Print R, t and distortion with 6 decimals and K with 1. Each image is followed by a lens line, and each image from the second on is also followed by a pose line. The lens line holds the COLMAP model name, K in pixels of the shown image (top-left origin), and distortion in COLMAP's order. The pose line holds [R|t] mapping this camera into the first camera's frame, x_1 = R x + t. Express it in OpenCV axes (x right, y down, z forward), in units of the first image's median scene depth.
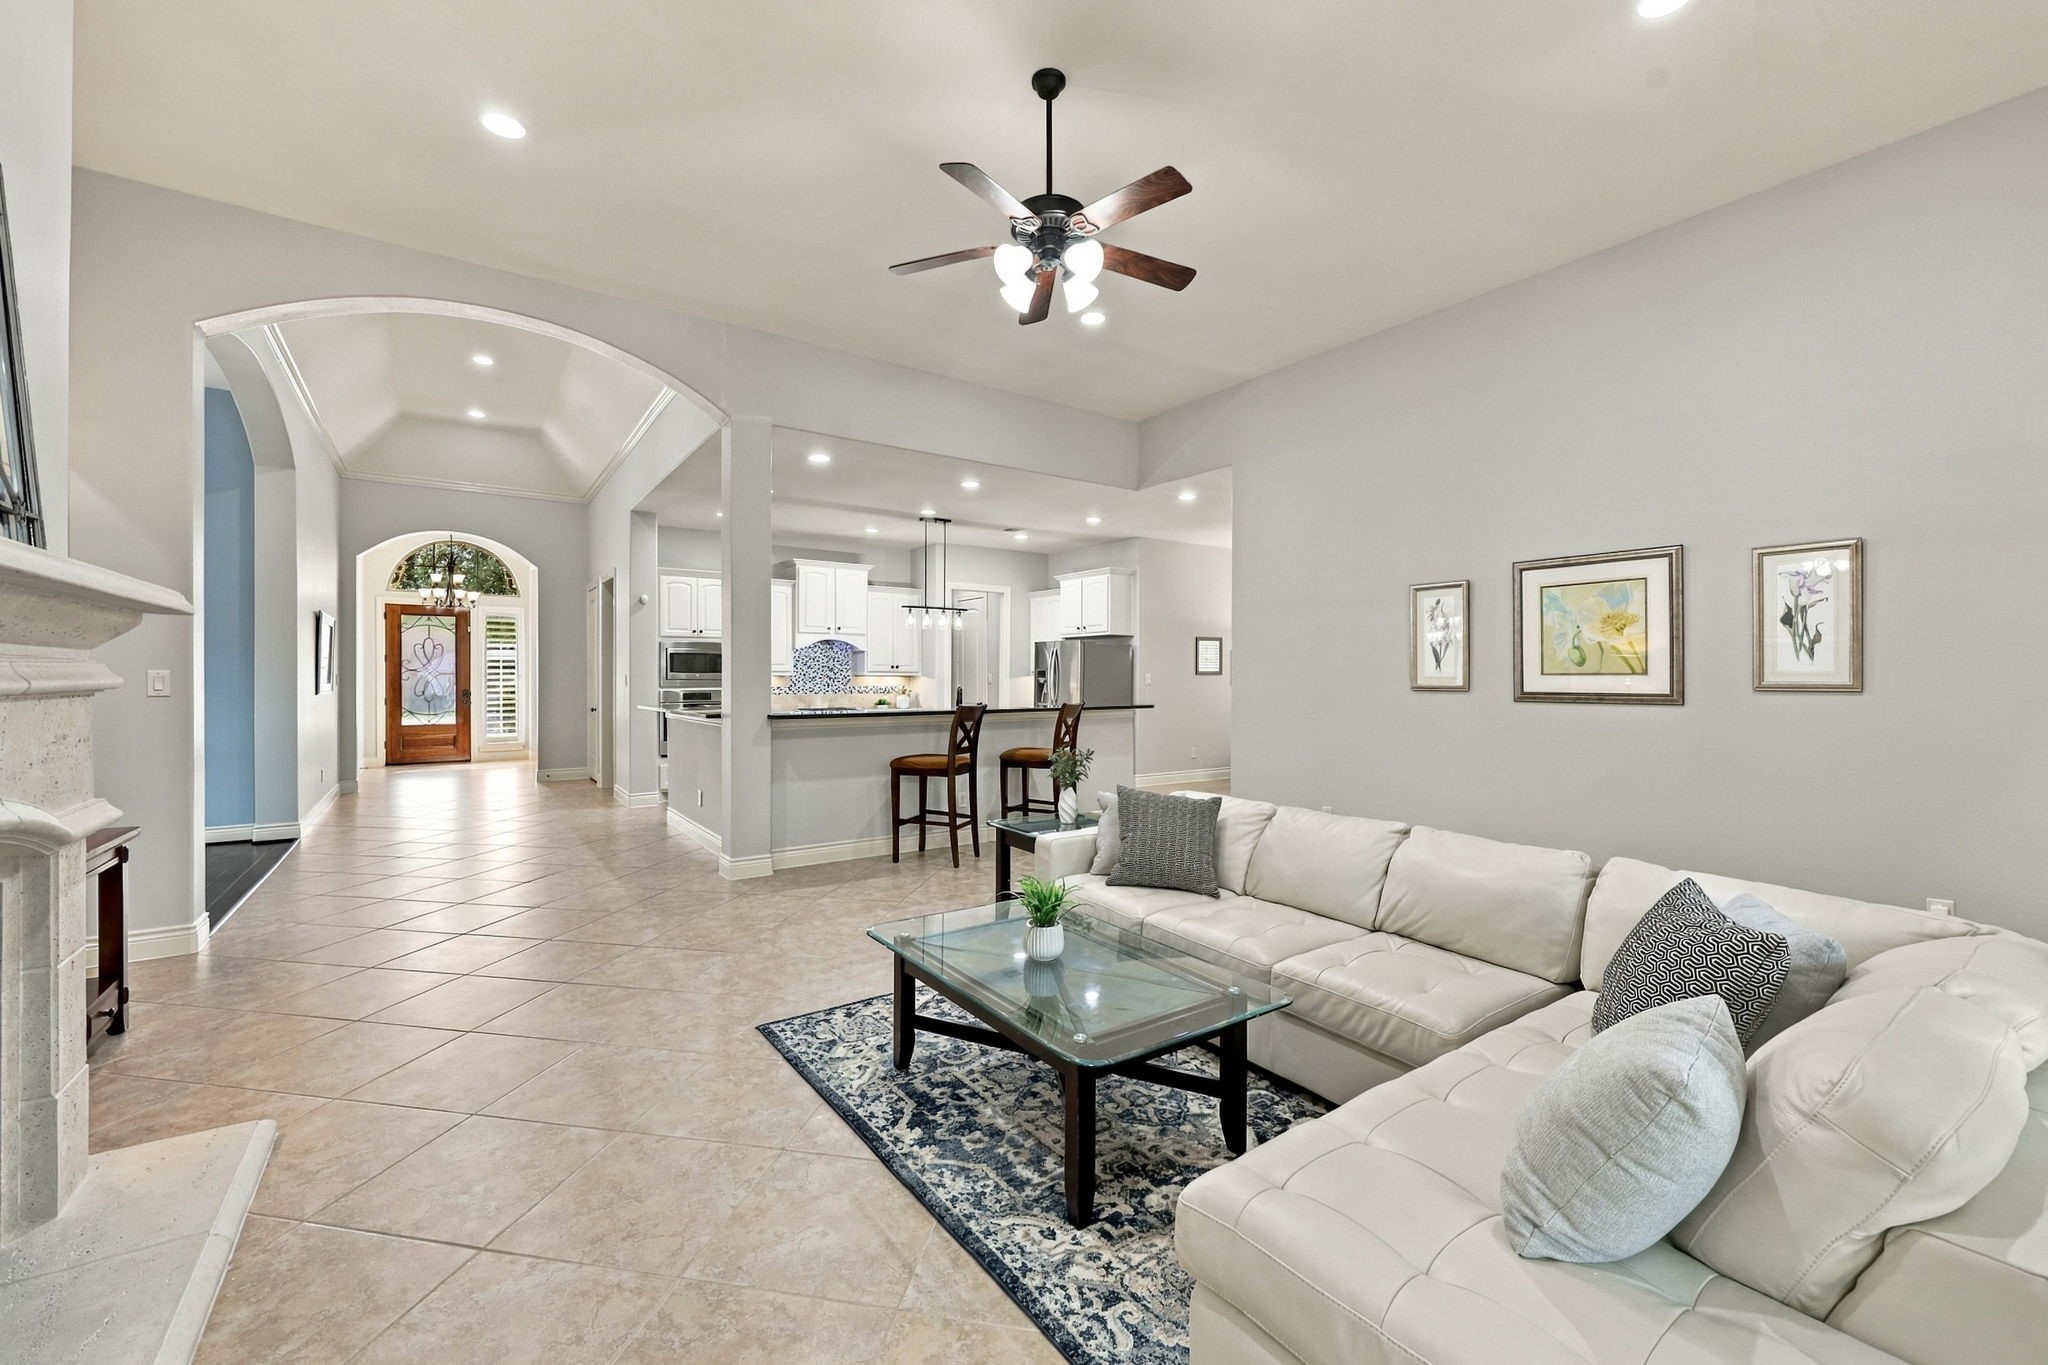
lens RADIAL K [[827.4, 0, 1026.2], [0, 827.4, 673.0], [0, 0, 1]] dist [0.002382, 0.000369]
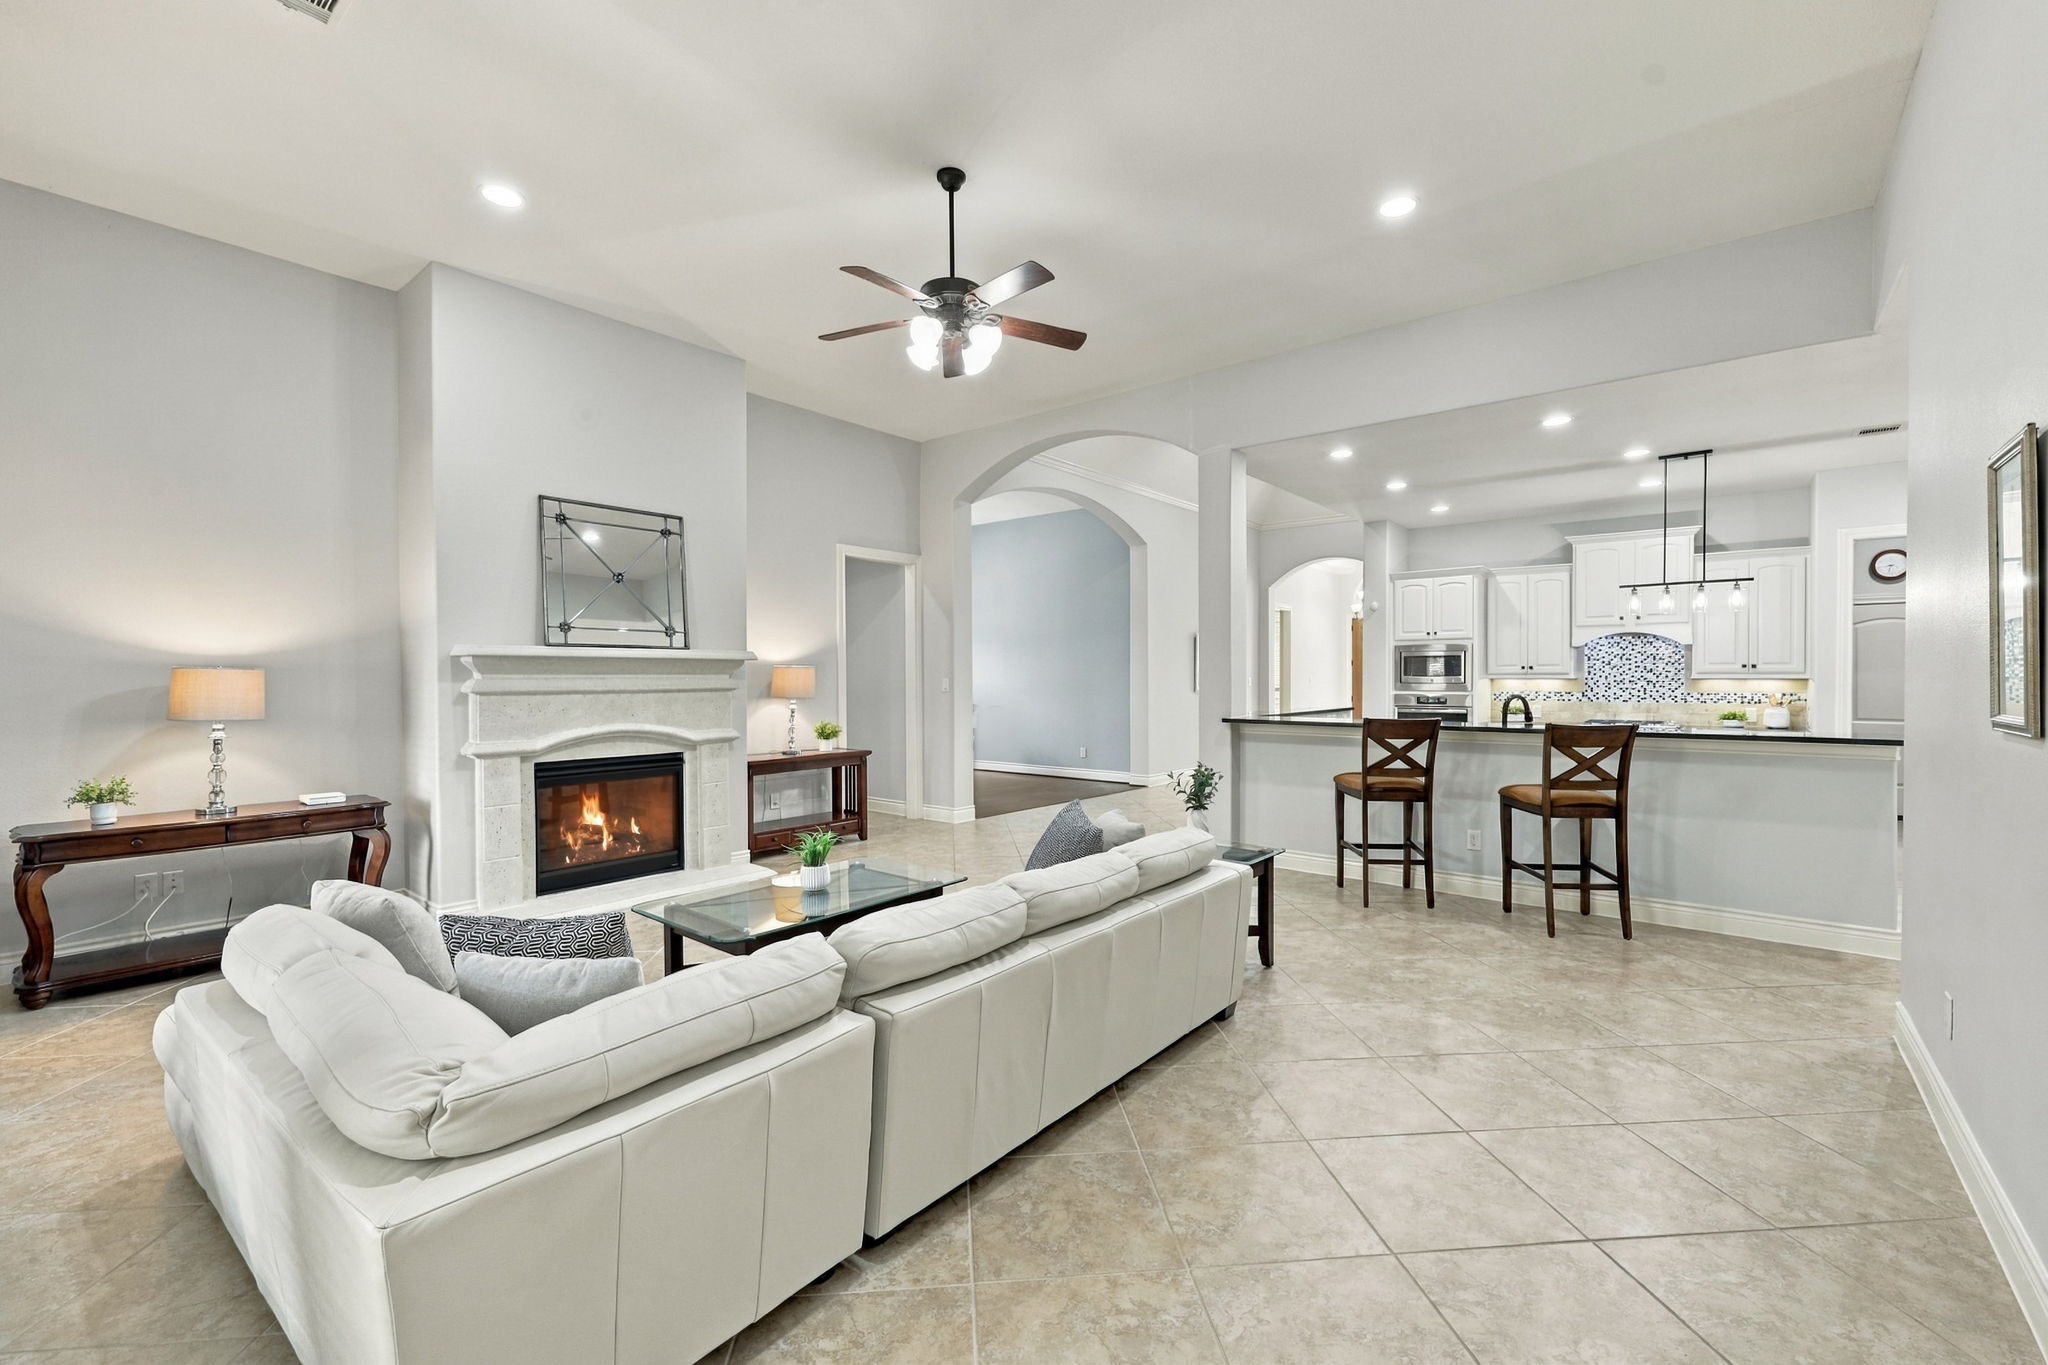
lens RADIAL K [[846.1, 0, 1024.0], [0, 846.1, 682.5], [0, 0, 1]] dist [0.001690, 0.000243]
pose [[0.262066, 0.007803, -0.965018, 0.506823], [0.006289, 0.999932, 0.009794, -0.006523], [0.965029, -0.008636, 0.261999, 0.329677]]
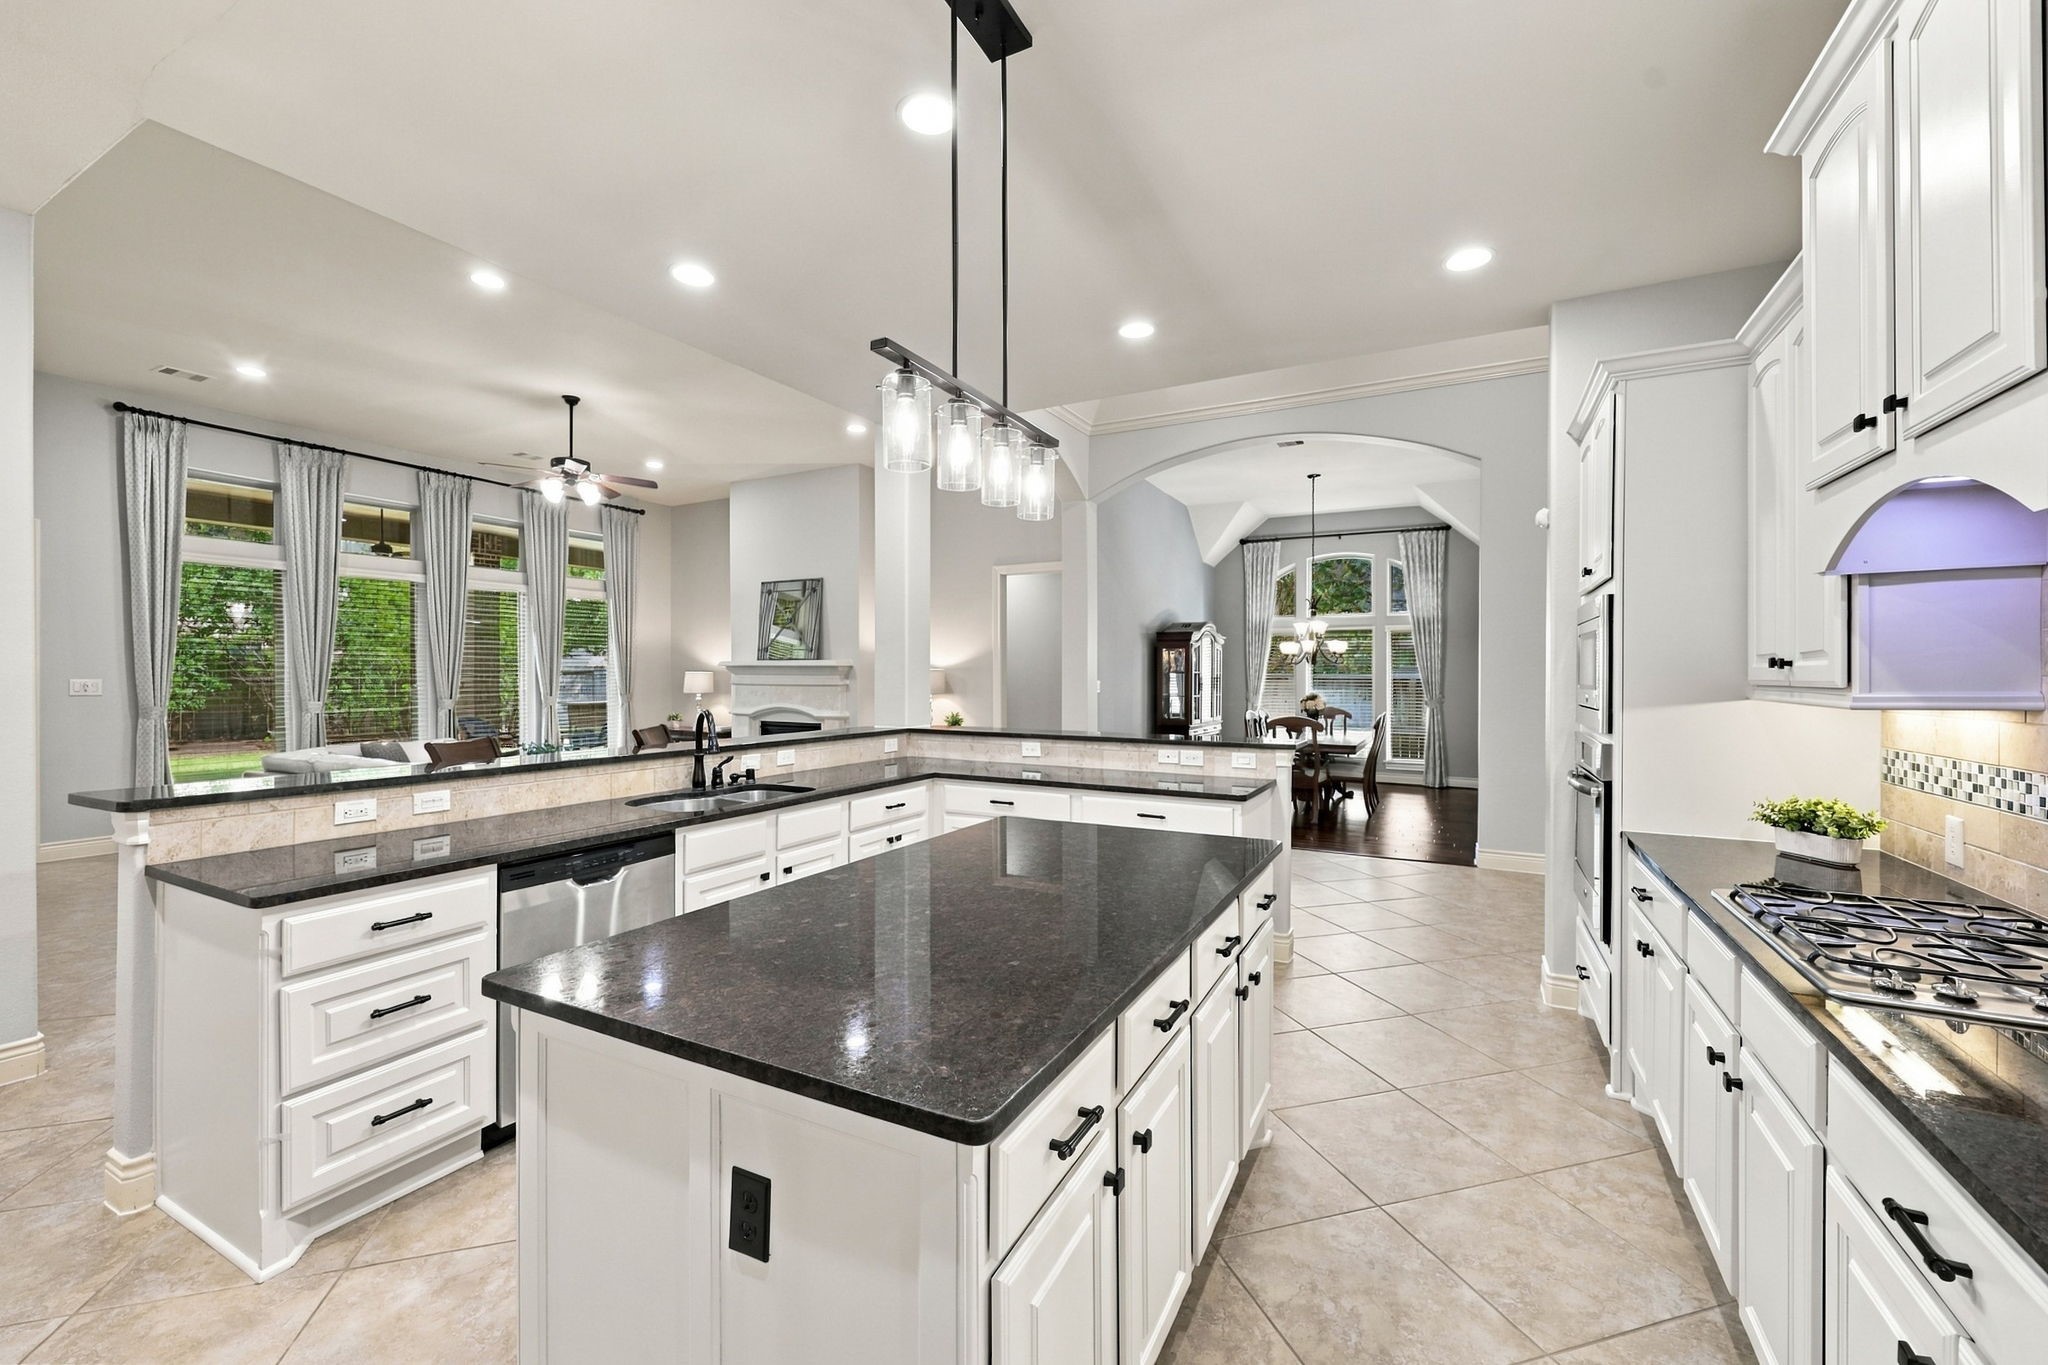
lens RADIAL K [[827.4, 0, 1026.2], [0, 827.4, 673.0], [0, 0, 1]] dist [0.002382, 0.000369]
pose [[-0.894730, -0.005087, -0.446578, -0.055856], [-0.002578, 0.999977, -0.006226, -0.004240], [0.446599, -0.004419, -0.894723, 1.455433]]
